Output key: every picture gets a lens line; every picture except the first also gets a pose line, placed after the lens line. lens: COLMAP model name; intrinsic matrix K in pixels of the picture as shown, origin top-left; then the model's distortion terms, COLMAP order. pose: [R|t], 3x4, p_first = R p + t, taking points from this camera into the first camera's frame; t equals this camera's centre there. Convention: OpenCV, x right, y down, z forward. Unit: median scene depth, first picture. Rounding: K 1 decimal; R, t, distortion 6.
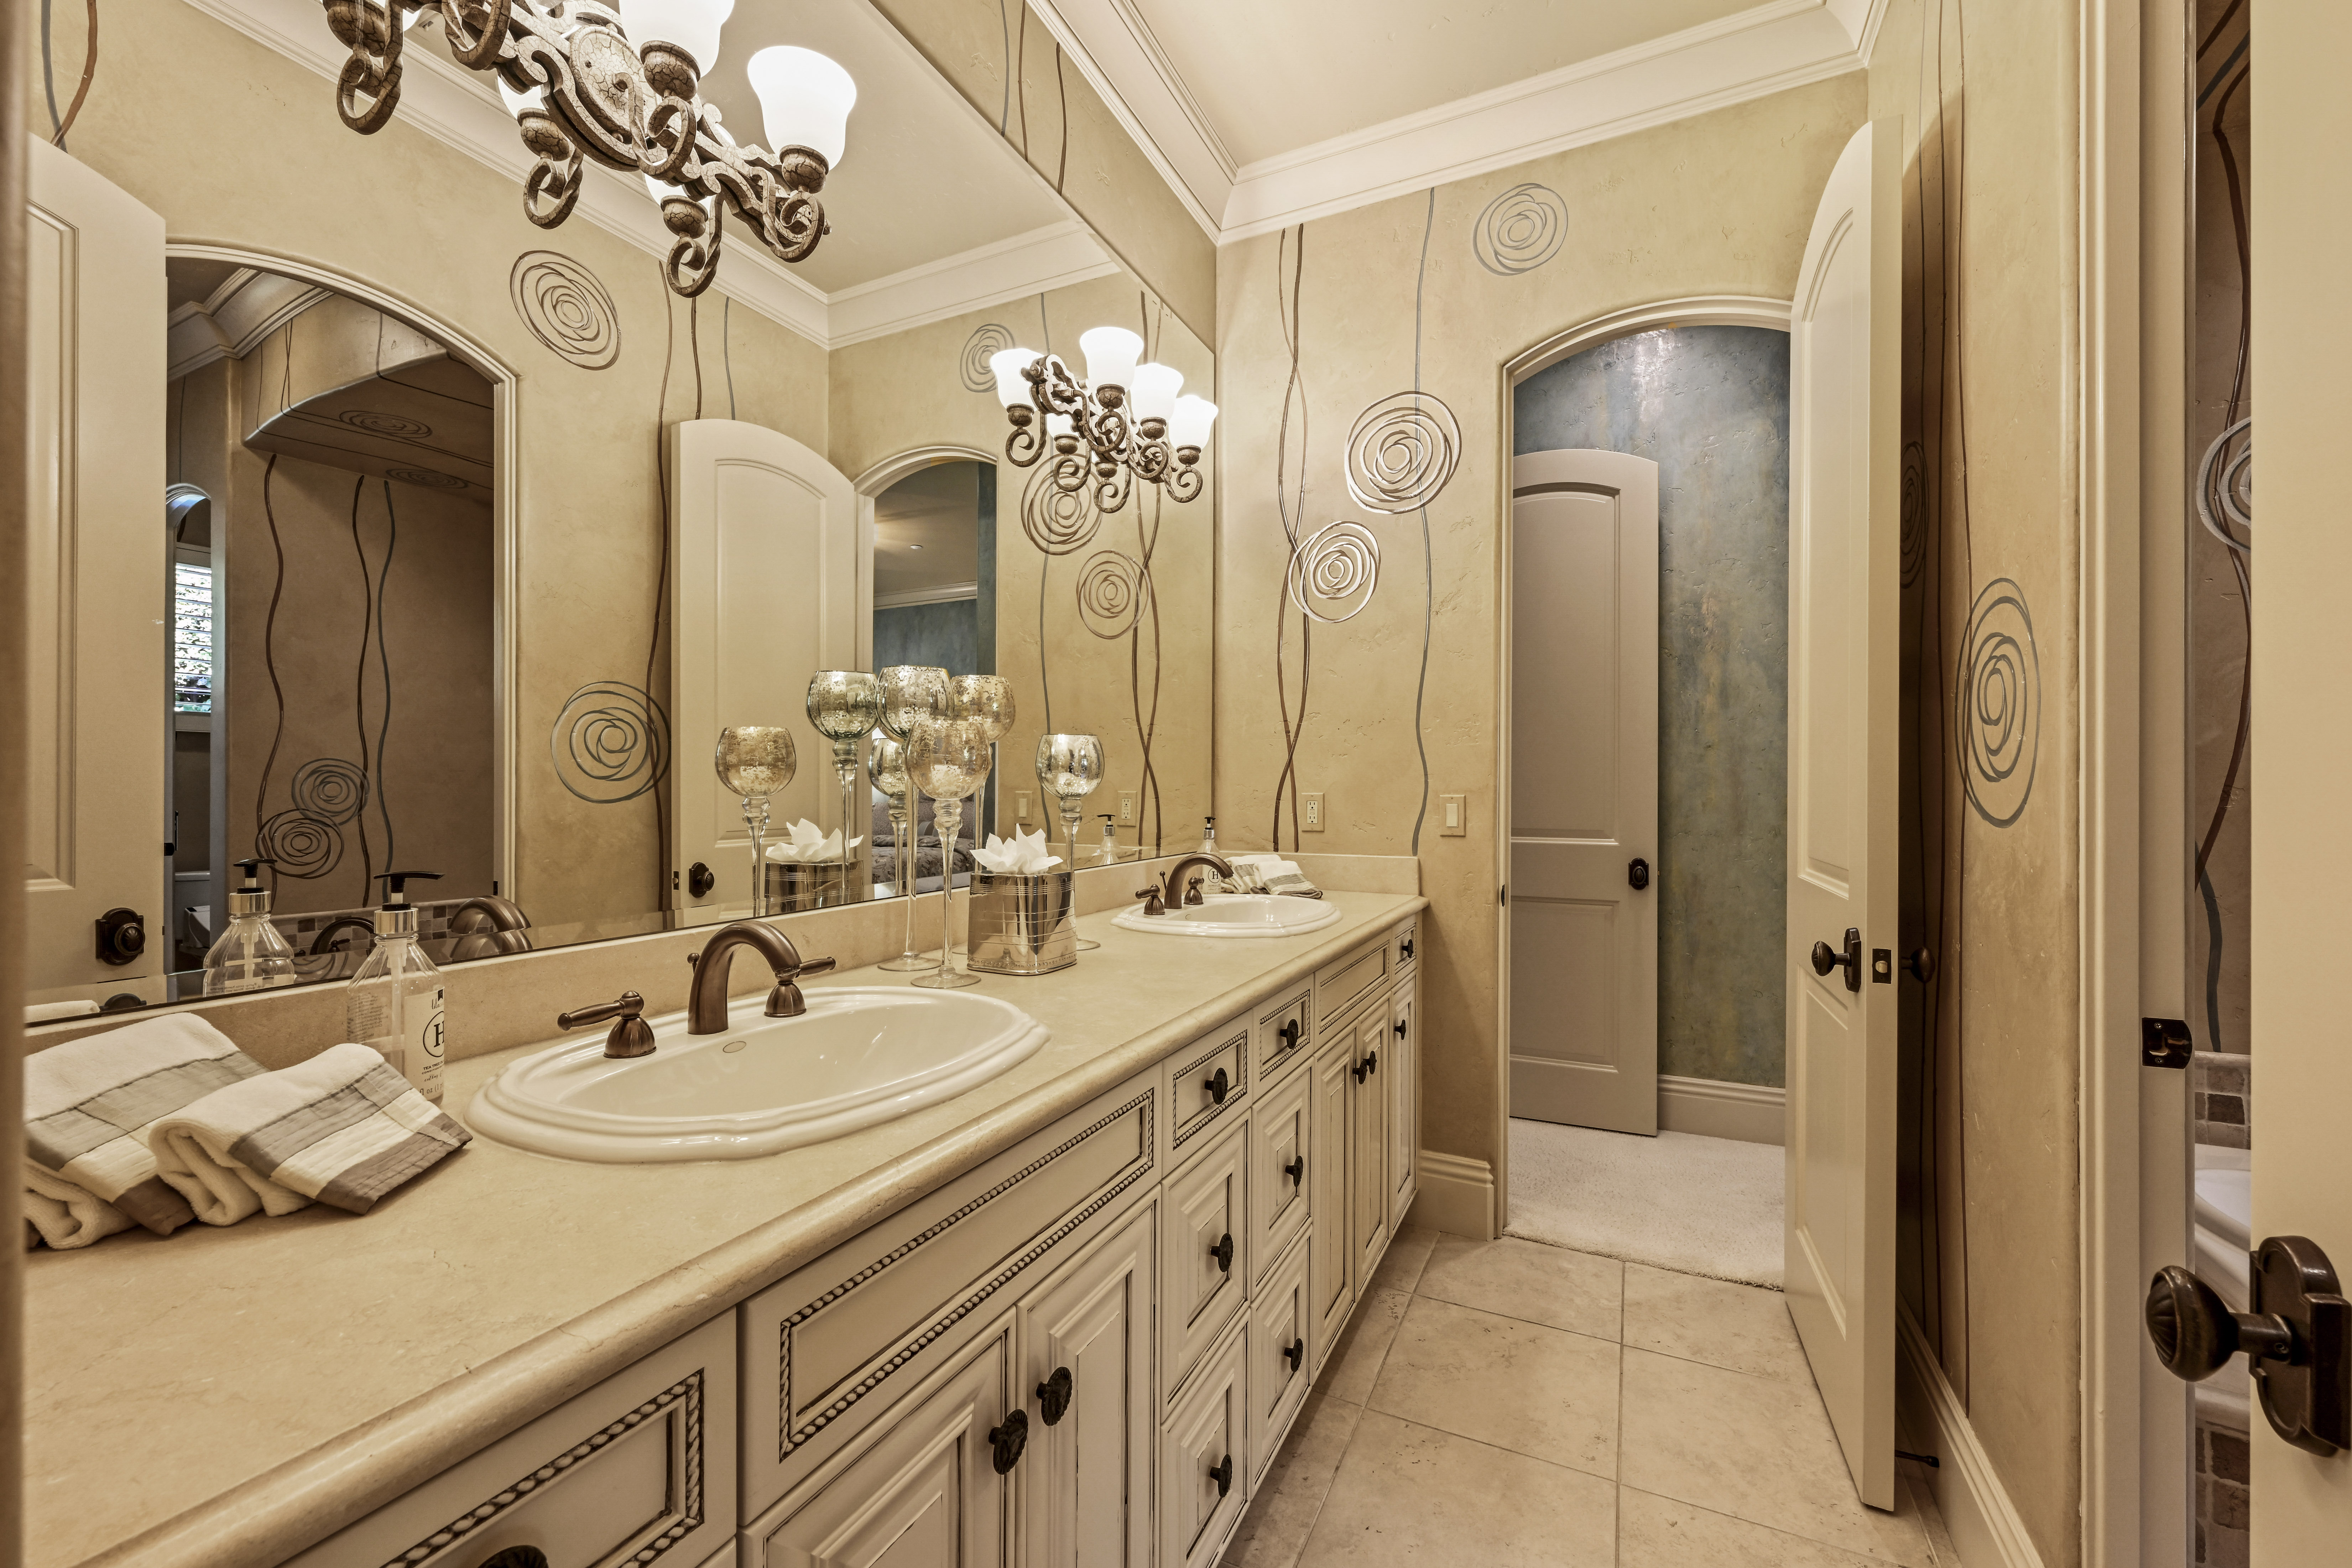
lens RADIAL K [[931.4, 0, 1180.8], [0, 931.4, 787.1], [0, 0, 1]] dist [-0.001645, 0.000128]
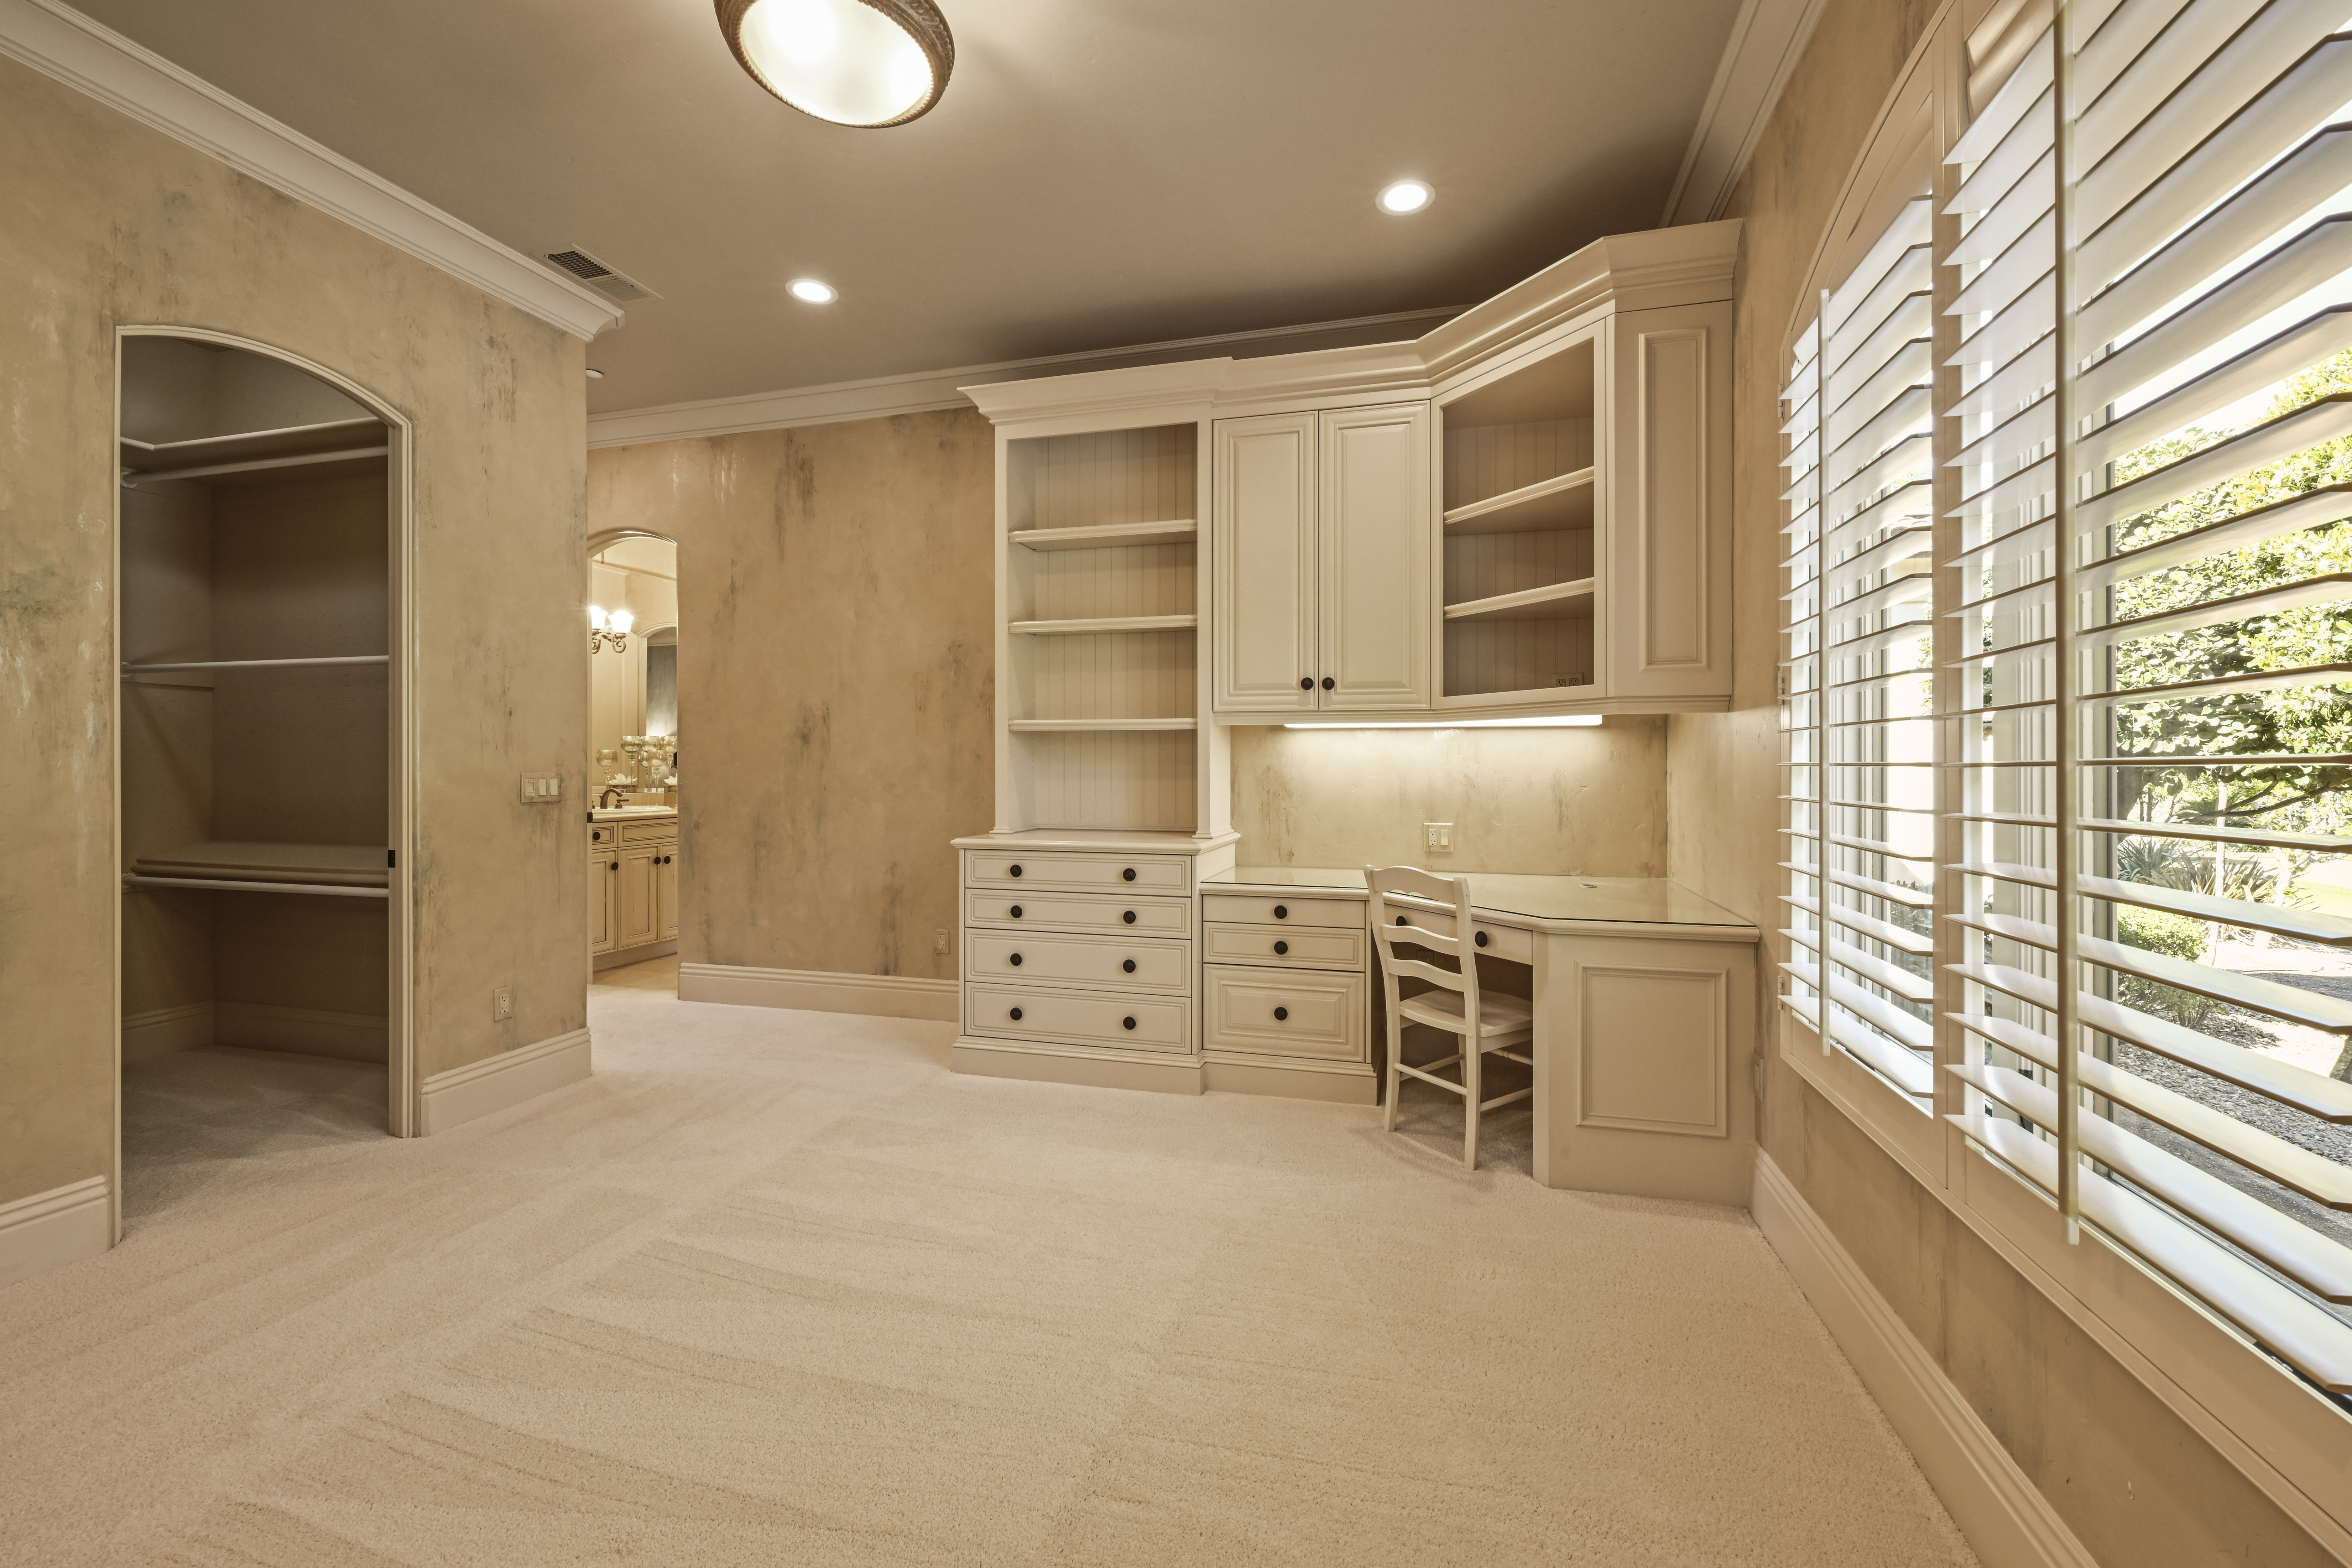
lens RADIAL K [[931.4, 0, 1182.6], [0, 931.4, 775.5], [0, 0, 1]] dist [-0.001645, 0.000128]
pose [[0.983823, -0.003961, 0.179101, 0.858007], [0.003339, 0.999987, 0.003777, 0.026989], [-0.179114, -0.003118, 0.983823, -2.301174]]
